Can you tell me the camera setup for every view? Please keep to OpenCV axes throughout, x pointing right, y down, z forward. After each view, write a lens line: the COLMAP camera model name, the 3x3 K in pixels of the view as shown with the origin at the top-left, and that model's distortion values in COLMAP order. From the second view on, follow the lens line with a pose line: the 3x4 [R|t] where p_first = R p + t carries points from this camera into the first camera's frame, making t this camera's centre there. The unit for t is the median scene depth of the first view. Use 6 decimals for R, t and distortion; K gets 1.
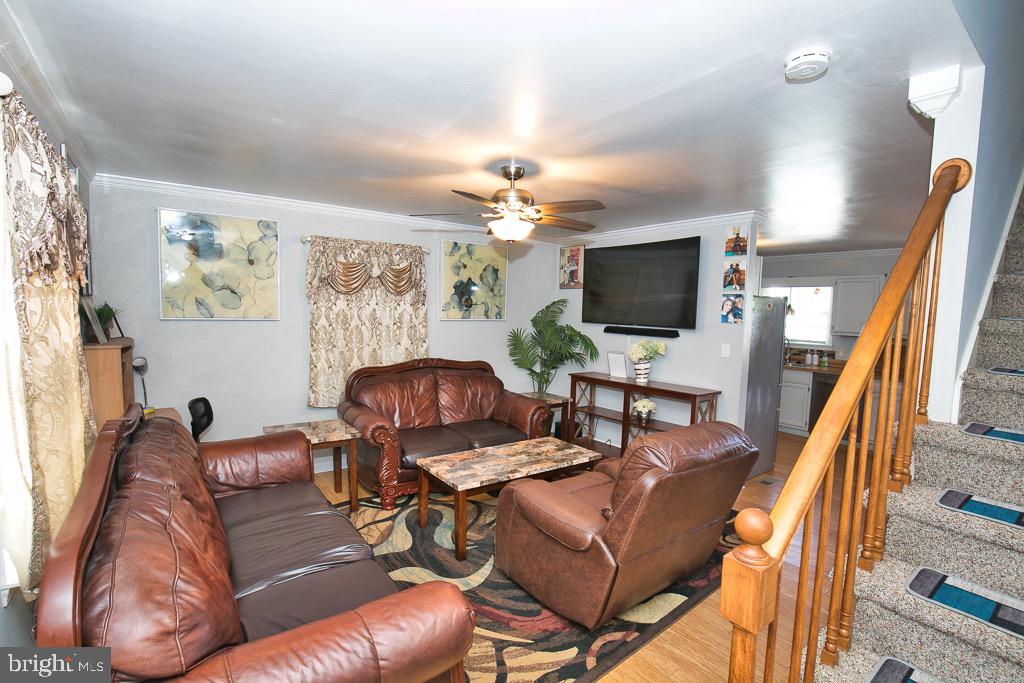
lens RADIAL K [[472.2, 0, 520.4], [0, 472.2, 343.7], [0, 0, 1]] dist [-0.031518, 0.005241]
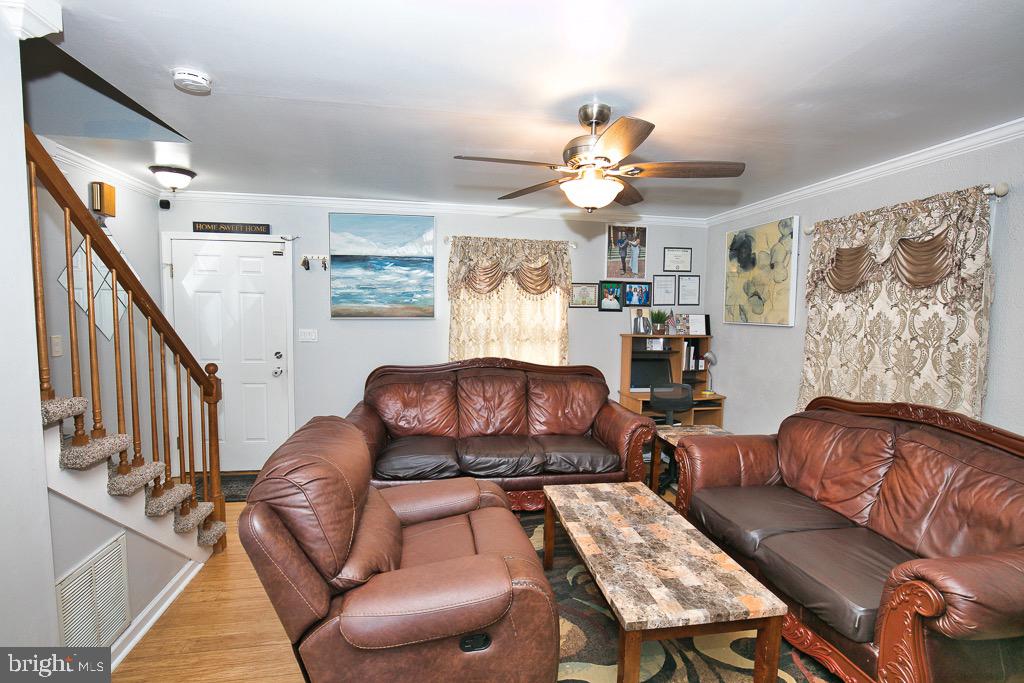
lens RADIAL K [[472.2, 0, 509.9], [0, 472.2, 344.8], [0, 0, 1]] dist [-0.031518, 0.005241]
pose [[-0.460994, 0.030282, -0.886886, 0.569080], [-0.093143, 0.992246, 0.082295, -0.043222], [0.882501, 0.120545, -0.454599, 1.023612]]
